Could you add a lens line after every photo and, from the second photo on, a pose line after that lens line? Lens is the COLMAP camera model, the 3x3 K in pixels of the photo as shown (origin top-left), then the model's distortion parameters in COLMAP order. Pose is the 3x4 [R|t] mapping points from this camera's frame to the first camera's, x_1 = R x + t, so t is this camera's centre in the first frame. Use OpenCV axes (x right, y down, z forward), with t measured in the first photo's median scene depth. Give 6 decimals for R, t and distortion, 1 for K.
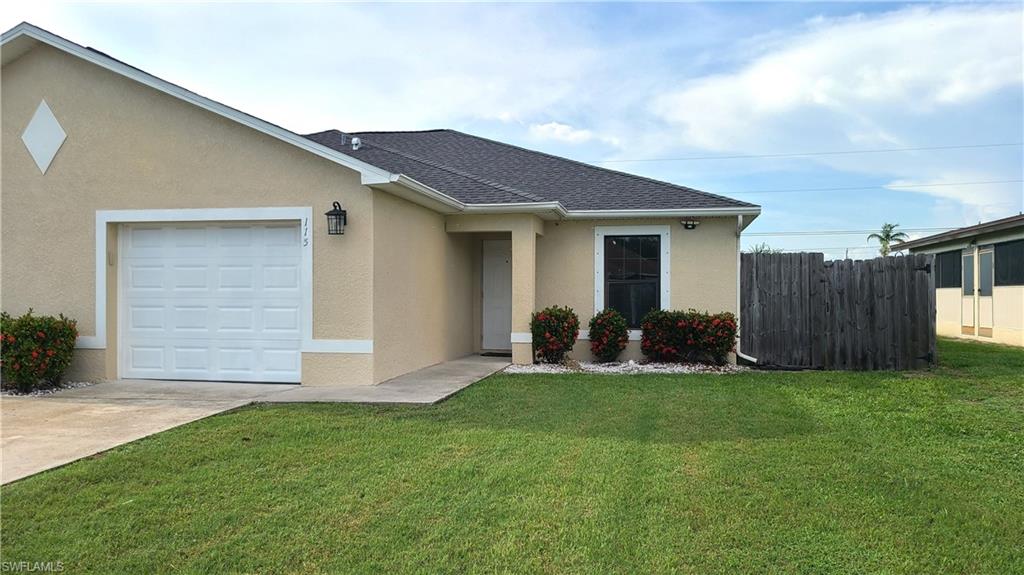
lens RADIAL K [[822.6, 0, 510.3], [0, 822.6, 292.1], [0, 0, 1]] dist [0.054160, -0.002902]
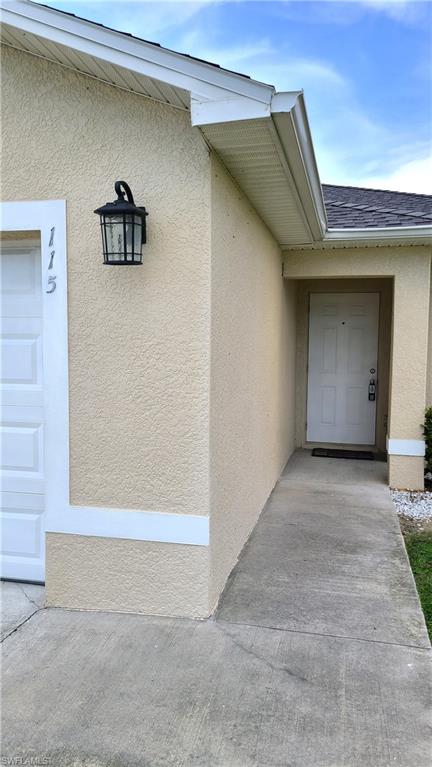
lens RADIAL K [[616.1, 0, 222.7], [0, 616.1, 382.4], [0, 0, 1]] dist [0.054160, -0.002902]
pose [[0.999895, 0.007766, -0.012233, -0.157634], [-0.006915, 0.997648, 0.068193, -0.032808], [0.012734, -0.068101, 0.997597, 0.691295]]
